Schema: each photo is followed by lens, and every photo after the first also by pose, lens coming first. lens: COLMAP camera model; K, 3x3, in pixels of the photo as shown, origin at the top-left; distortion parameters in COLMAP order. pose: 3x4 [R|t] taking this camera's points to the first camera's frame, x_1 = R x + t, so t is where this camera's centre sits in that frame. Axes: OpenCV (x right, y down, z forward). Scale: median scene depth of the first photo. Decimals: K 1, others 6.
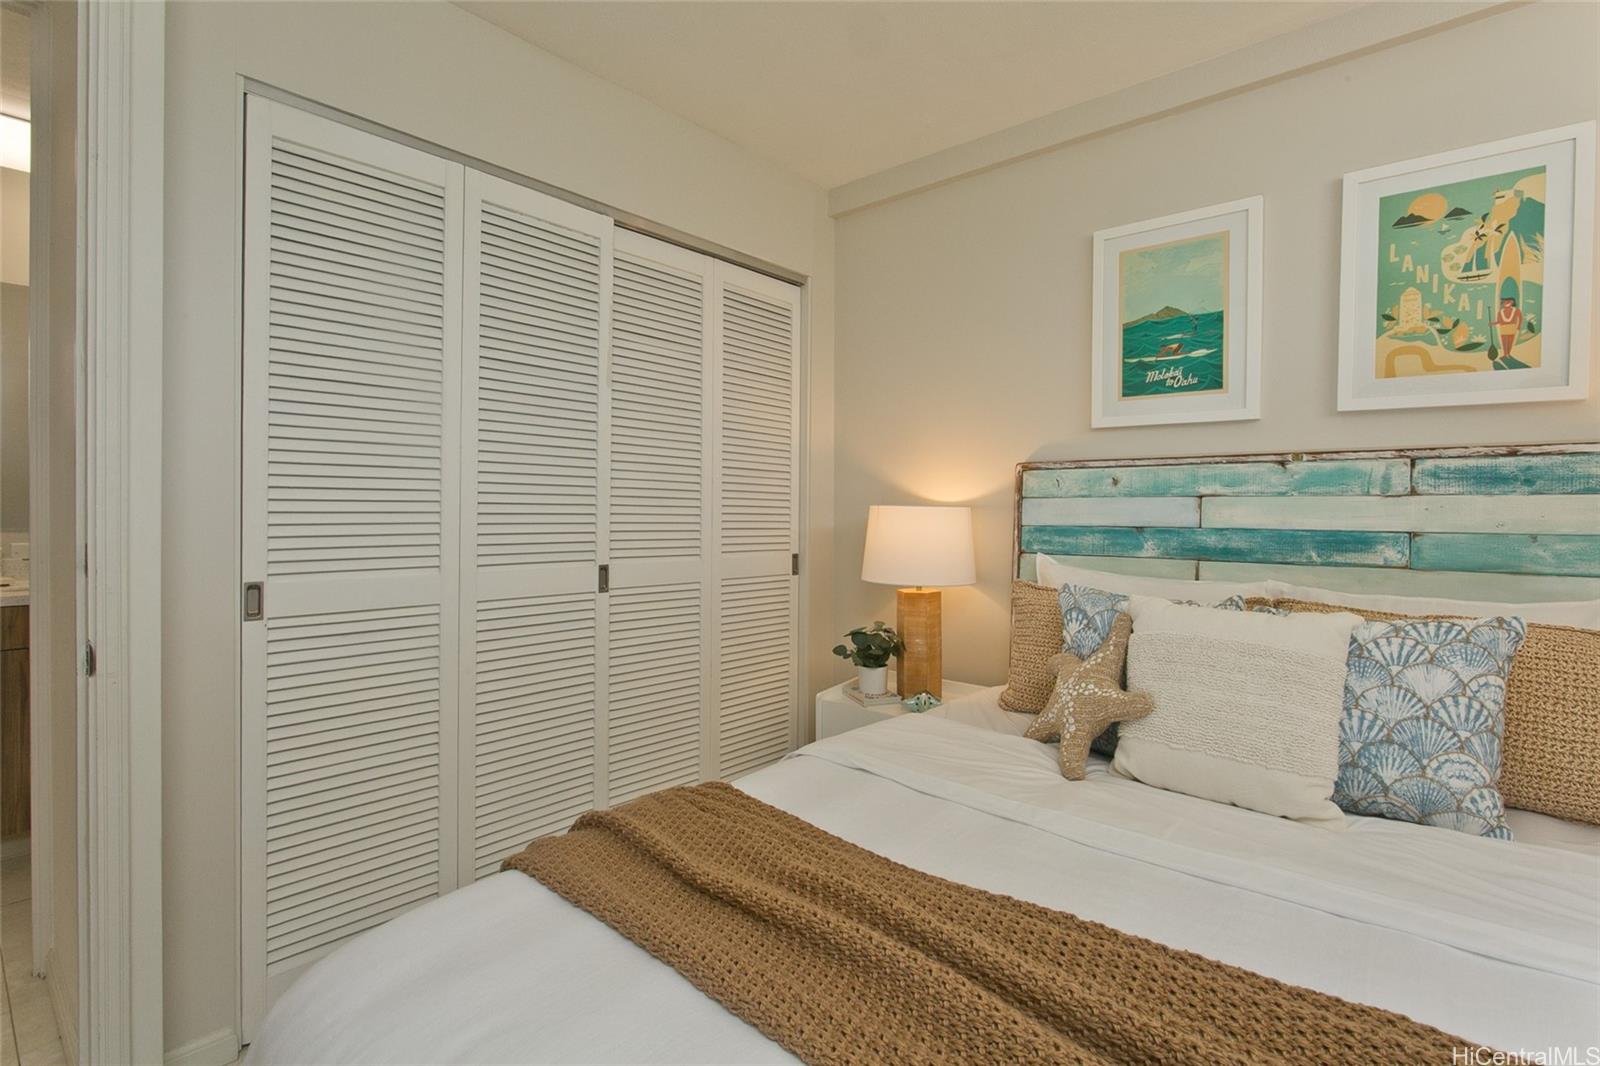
lens RADIAL K [[768.3, 0, 800.2], [0, 768.3, 518.4], [0, 0, 1]] dist [-0.009857, 0.000343]
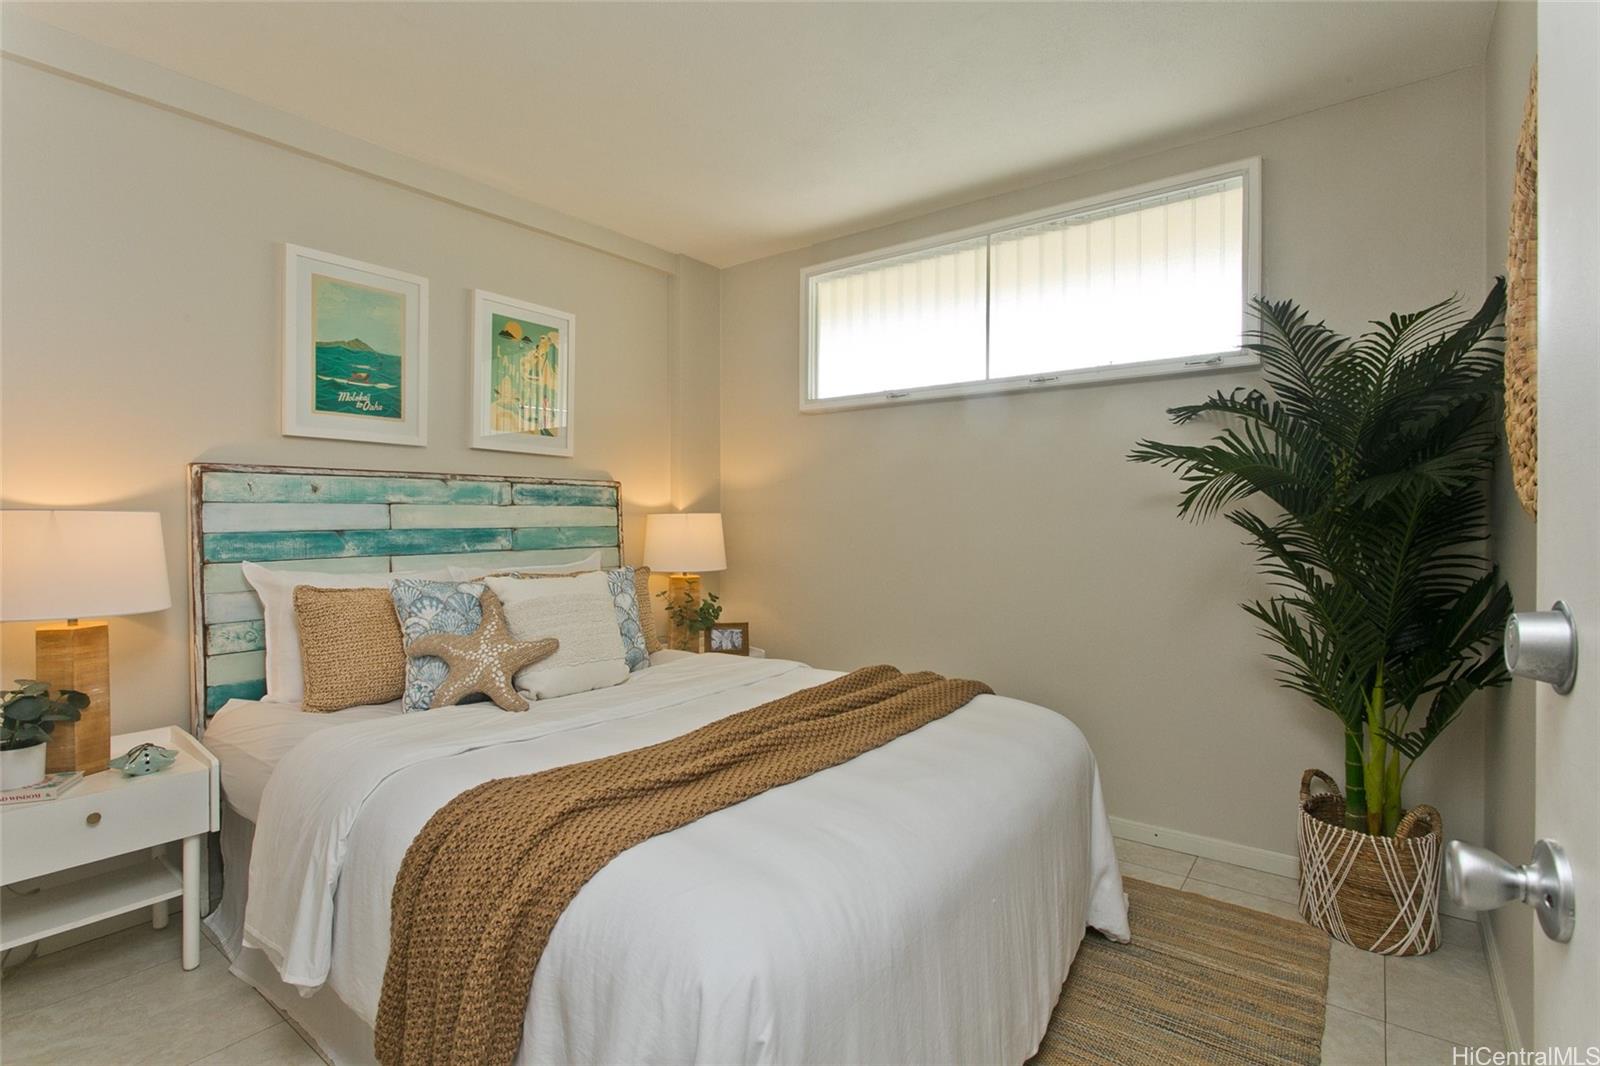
lens RADIAL K [[768.3, 0, 799.5], [0, 768.3, 530.3], [0, 0, 1]] dist [-0.009857, 0.000343]
pose [[-0.059339, -0.021840, 0.997999, -0.727395], [0.015585, 0.999619, 0.022802, -0.003959], [-0.998116, 0.016907, -0.058976, 0.410396]]
